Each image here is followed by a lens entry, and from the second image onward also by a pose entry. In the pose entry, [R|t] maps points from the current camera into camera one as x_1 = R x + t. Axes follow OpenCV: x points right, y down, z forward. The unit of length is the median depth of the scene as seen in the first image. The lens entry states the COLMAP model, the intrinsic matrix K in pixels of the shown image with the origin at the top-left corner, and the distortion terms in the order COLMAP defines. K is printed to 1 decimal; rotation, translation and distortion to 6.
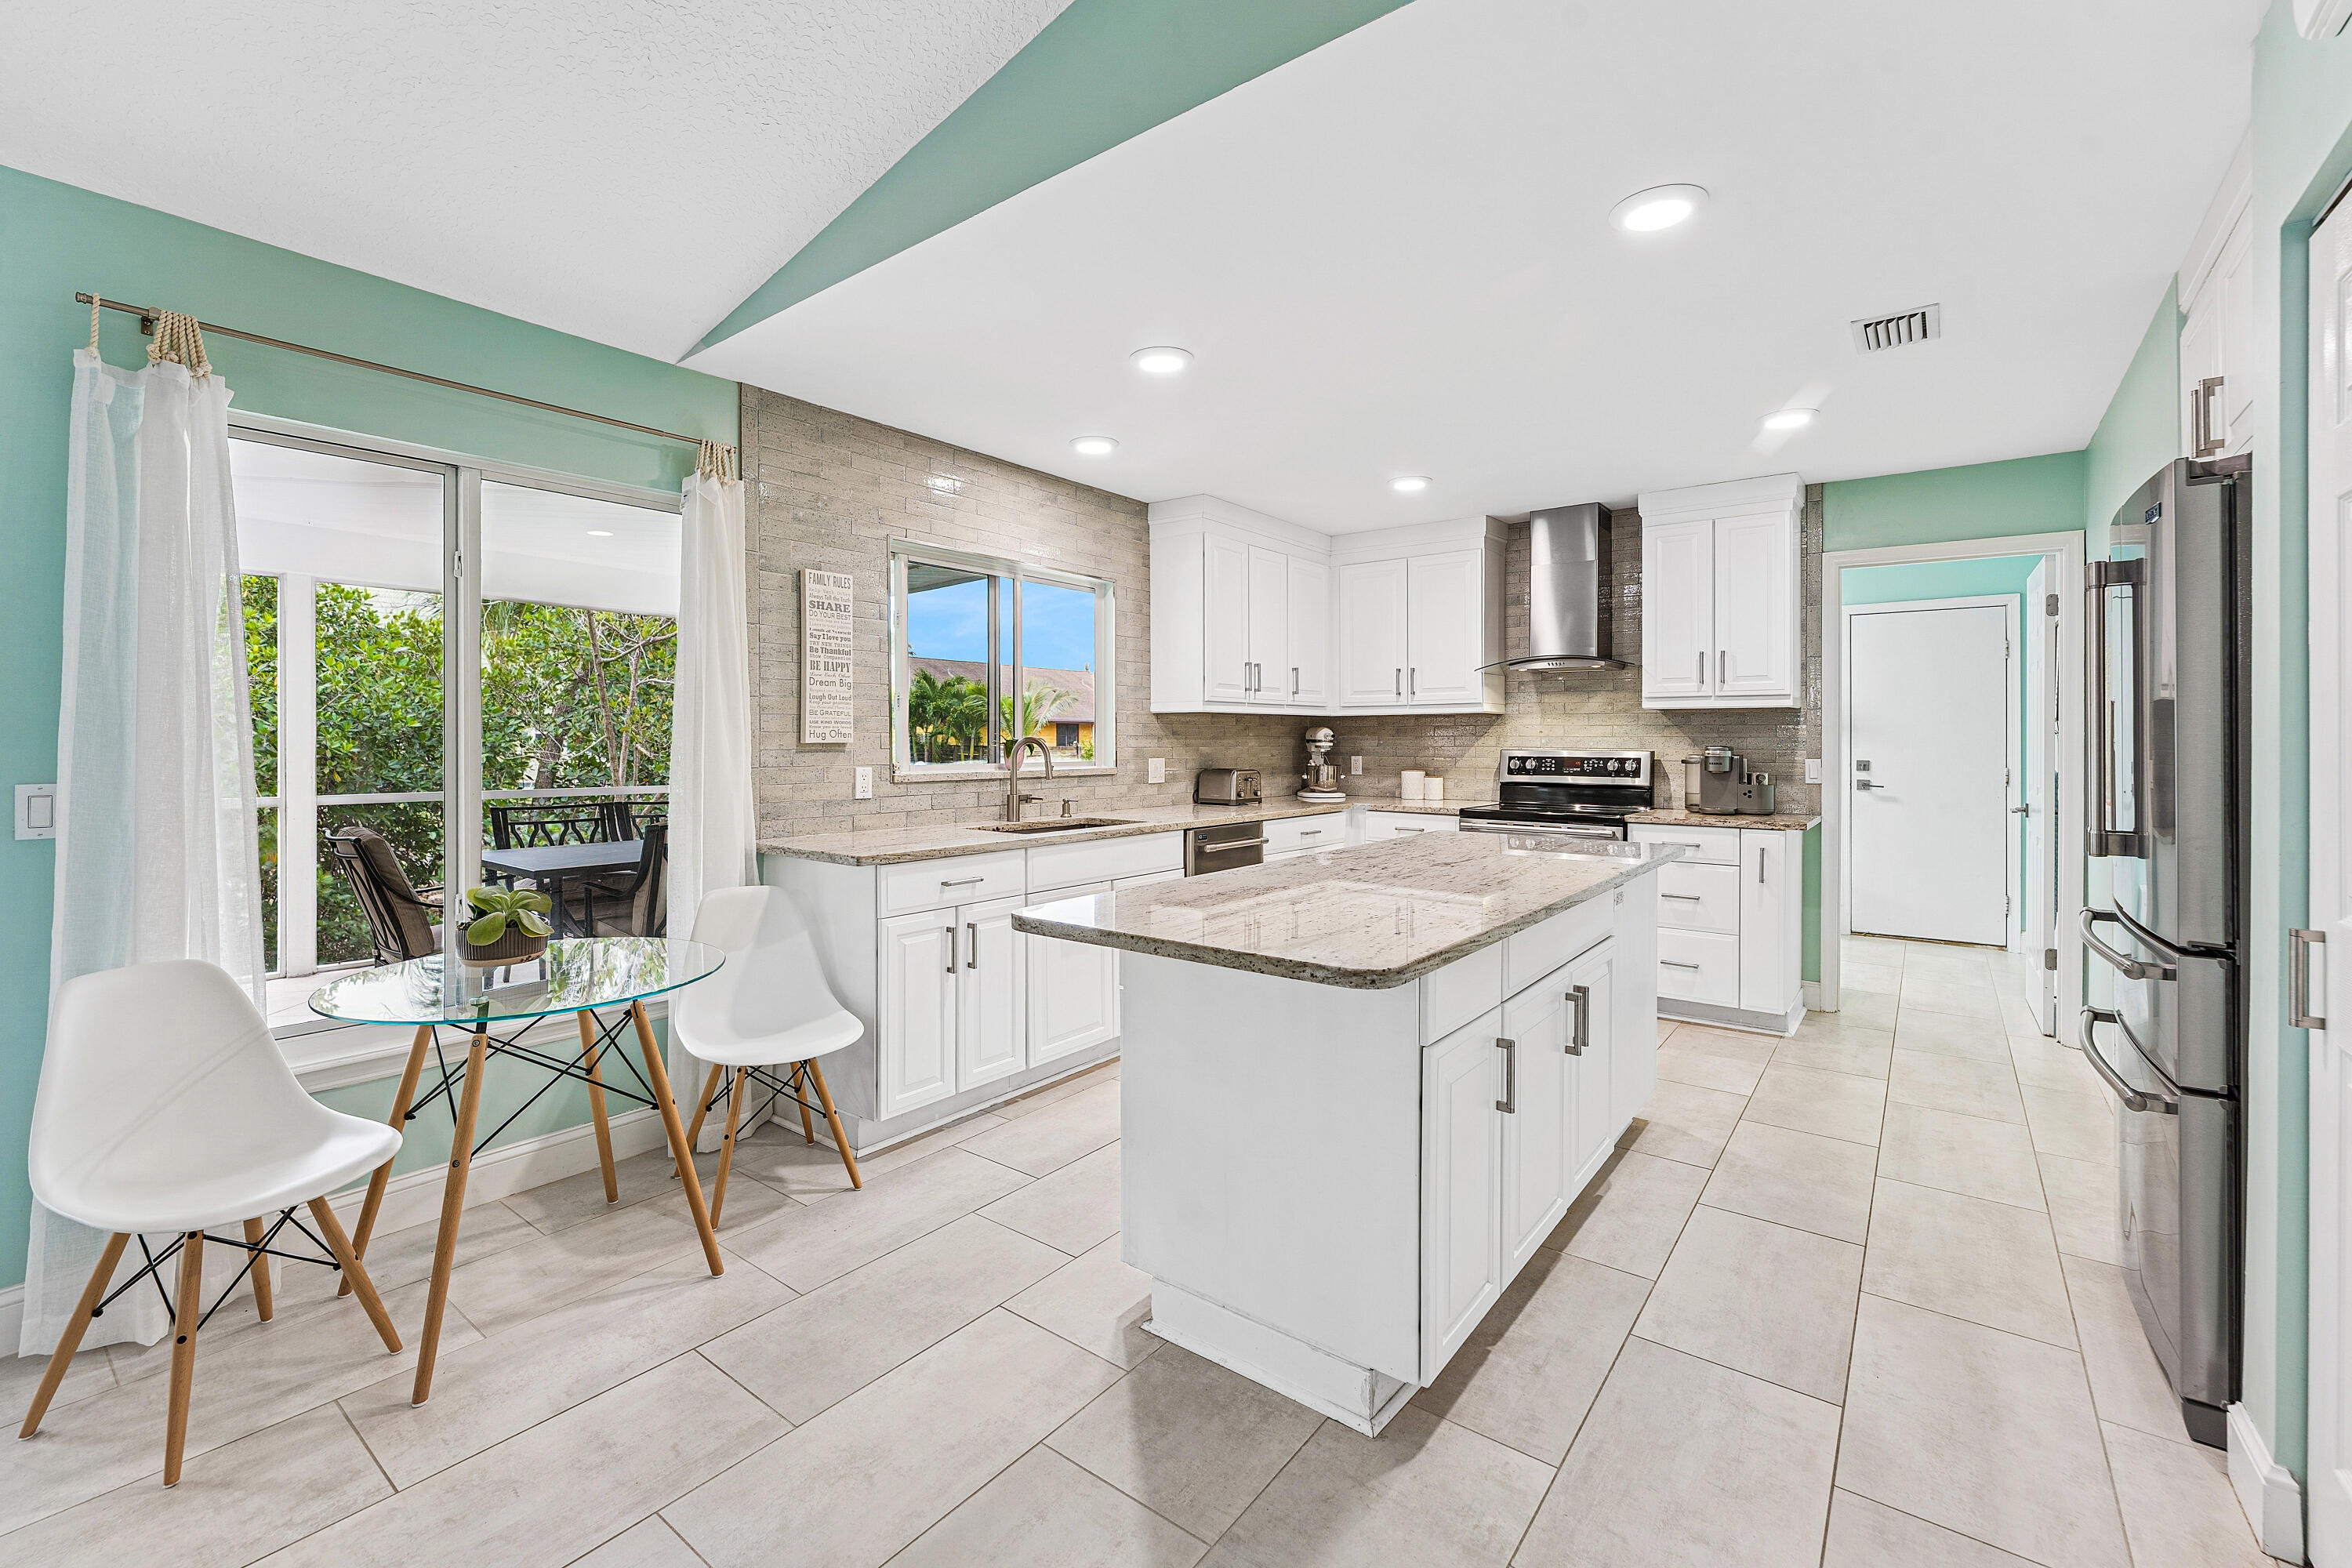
lens RADIAL K [[978.4, 0, 1165.6], [0, 978.4, 726.1], [0, 0, 1]] dist [-0.000178, -0.000287]
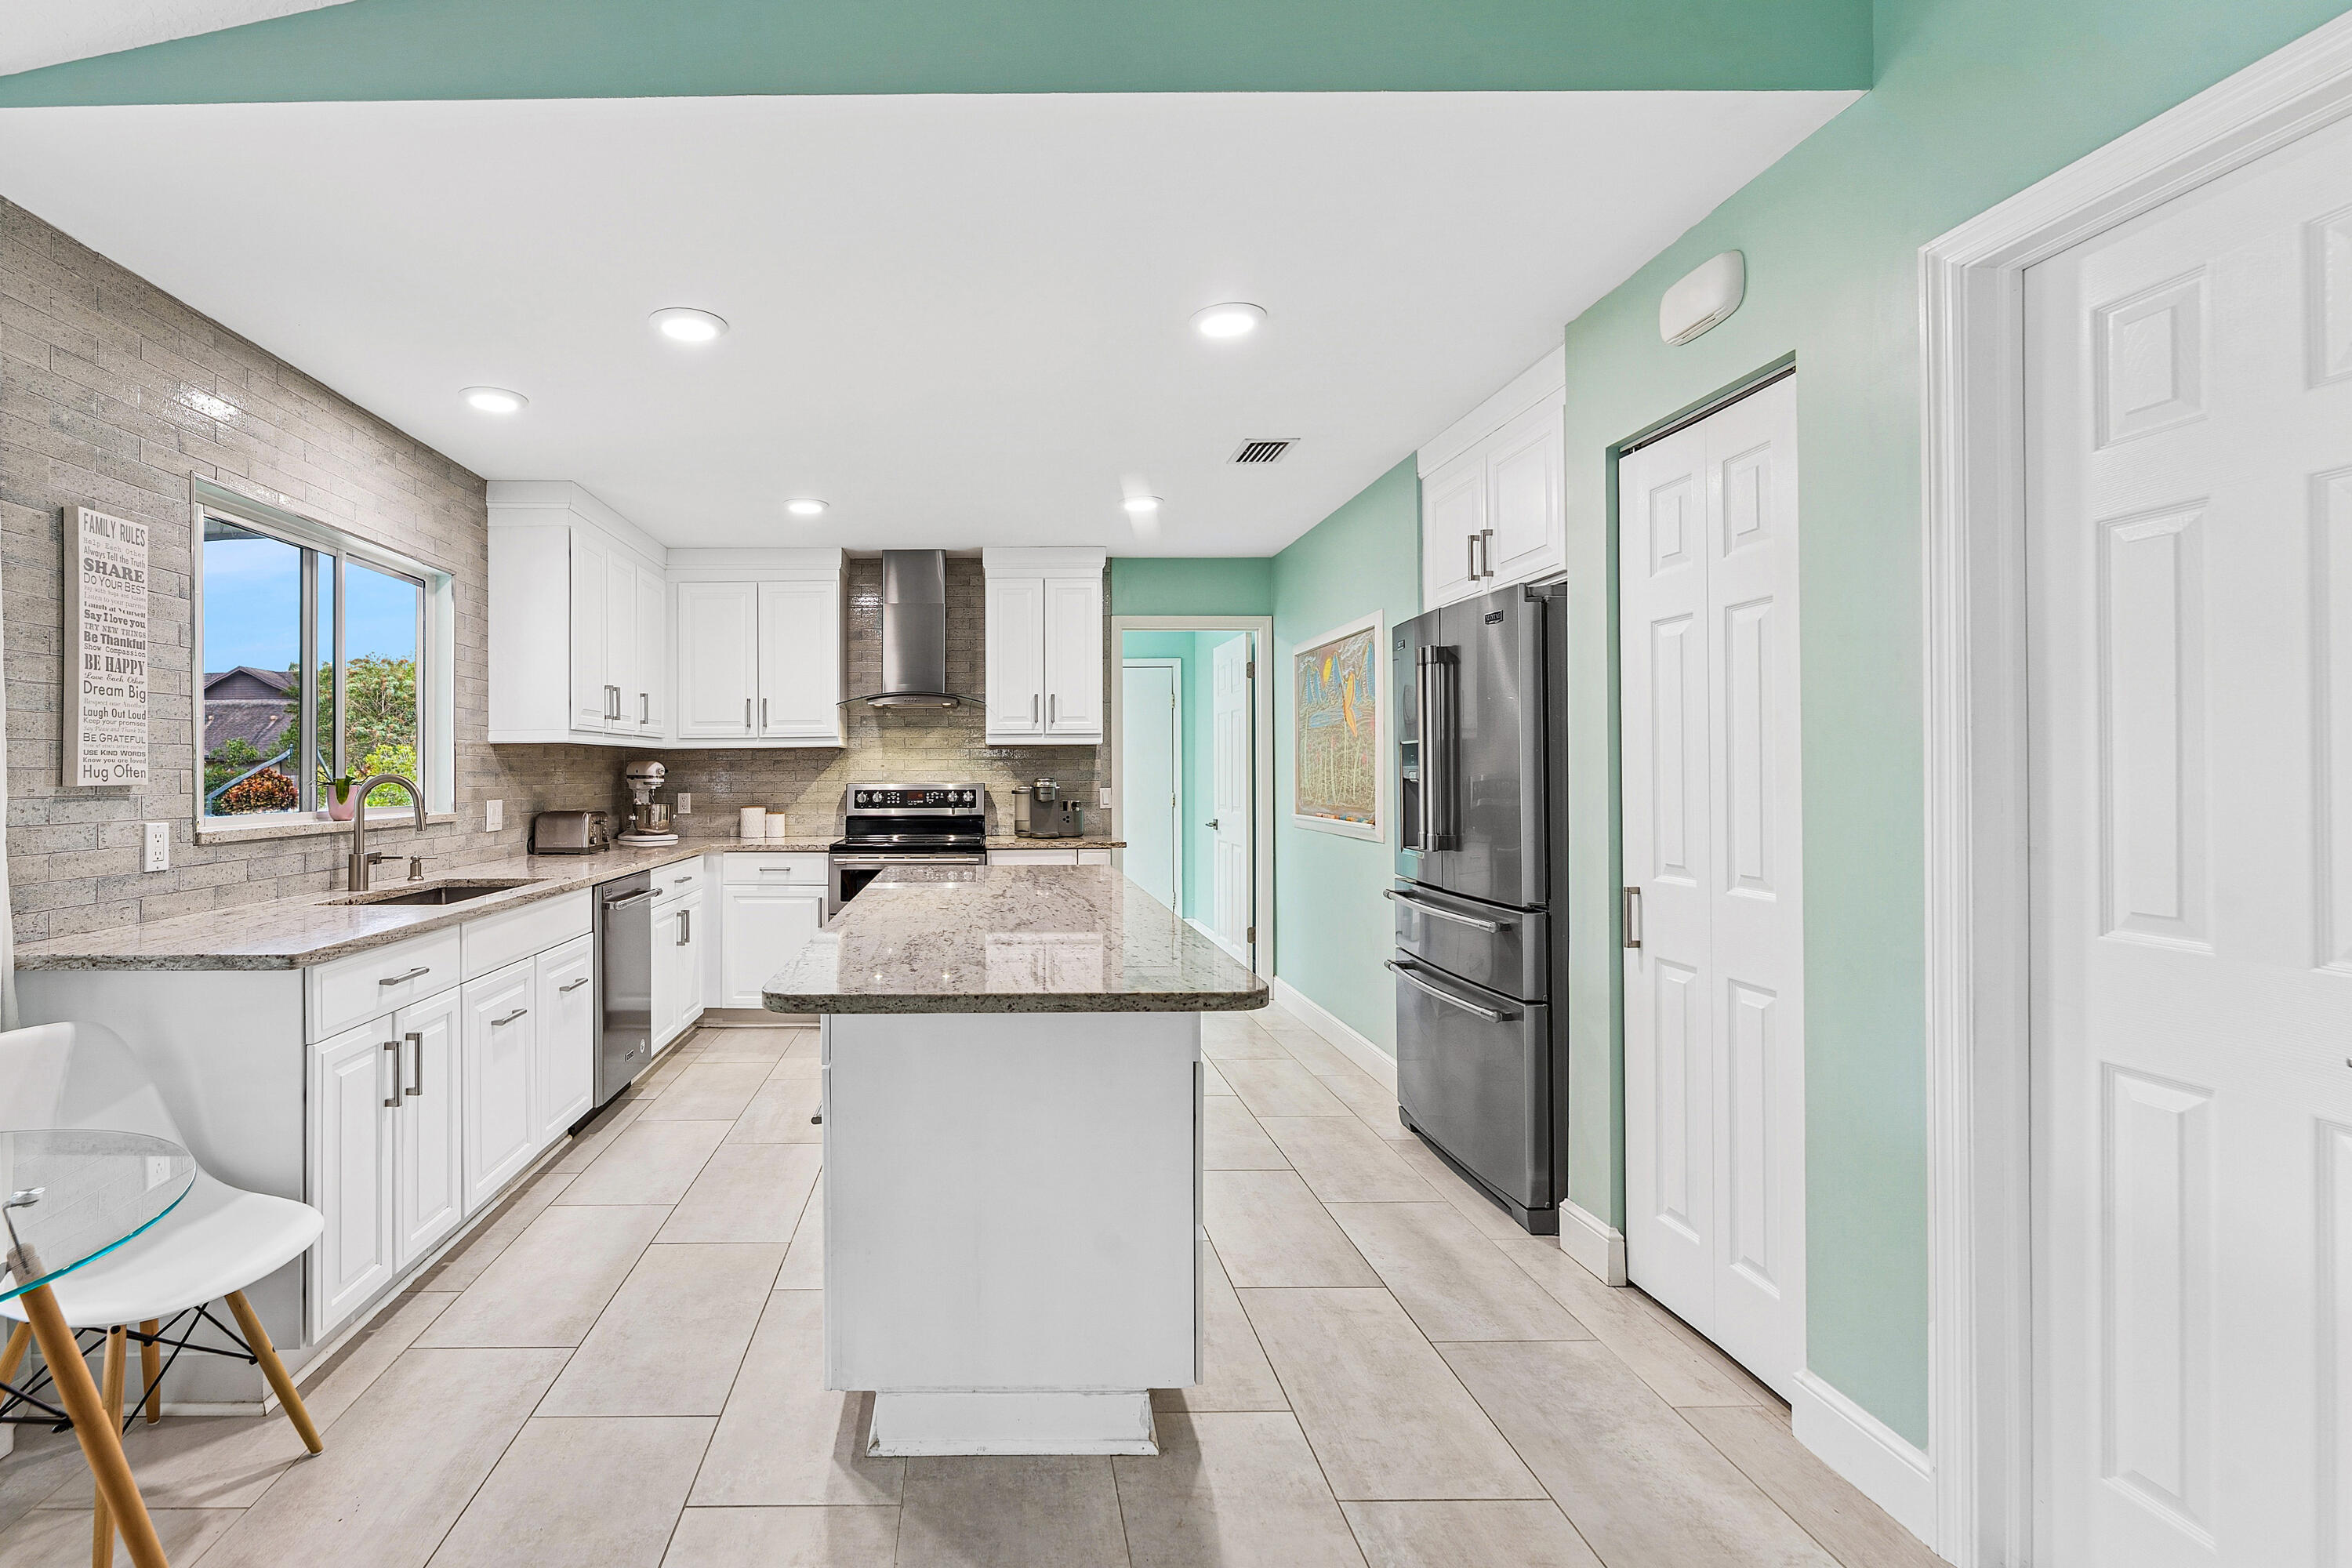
lens RADIAL K [[1041.0, 0, 964.2], [0, 1041.0, 748.1], [0, 0, 1]] dist [-0.000806, -0.000222]
pose [[0.792611, 0.007892, 0.609676, -0.249191], [-0.000870, 0.999930, -0.011813, 0.000212], [-0.609727, 0.008833, 0.792562, 0.102130]]
